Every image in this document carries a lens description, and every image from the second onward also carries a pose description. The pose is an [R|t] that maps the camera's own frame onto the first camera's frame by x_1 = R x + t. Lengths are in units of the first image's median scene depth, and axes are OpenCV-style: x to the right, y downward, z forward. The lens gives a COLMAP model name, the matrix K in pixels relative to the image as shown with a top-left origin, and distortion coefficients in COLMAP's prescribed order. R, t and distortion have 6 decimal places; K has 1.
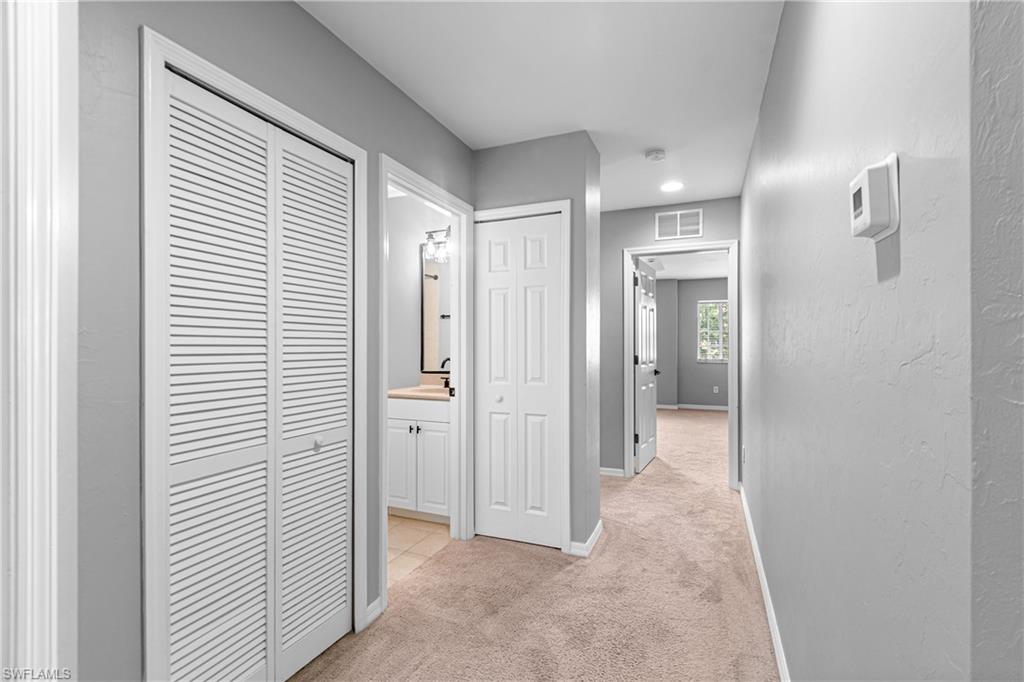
lens RADIAL K [[450.3, 0, 514.8], [0, 450.3, 346.7], [0, 0, 1]] dist [-0.000788, -0.001625]
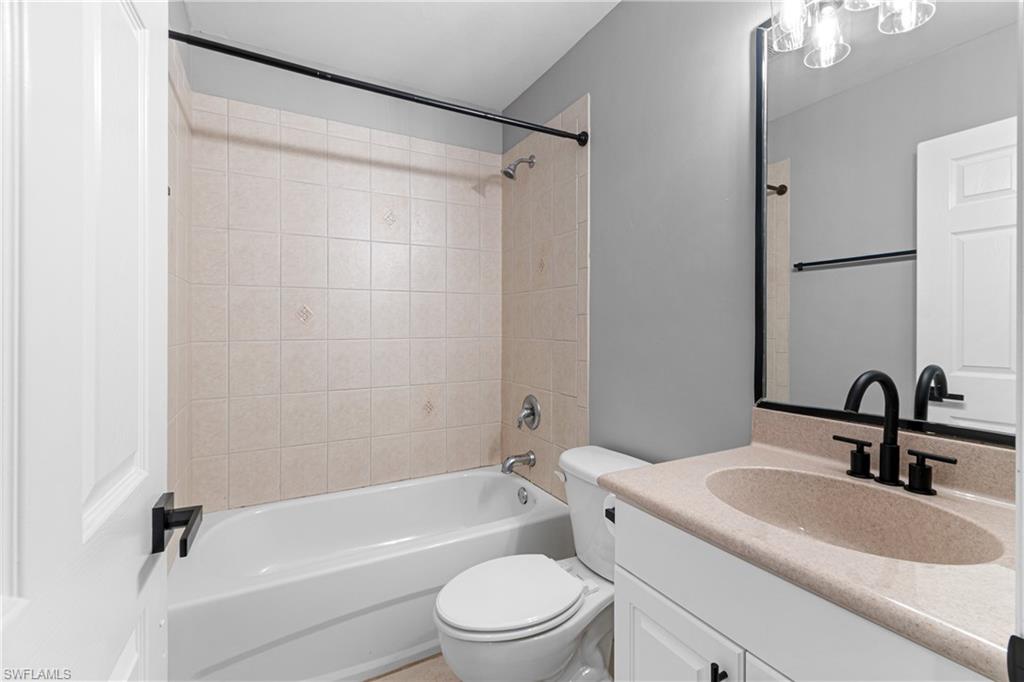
lens RADIAL K [[450.3, 0, 514.5], [0, 450.3, 338.3], [0, 0, 1]] dist [-0.000788, -0.001625]
pose [[0.774562, 0.007245, -0.632457, -0.137145], [-0.000190, 0.999937, 0.011222, 0.005209], [0.632498, -0.008572, 0.774515, 0.636907]]
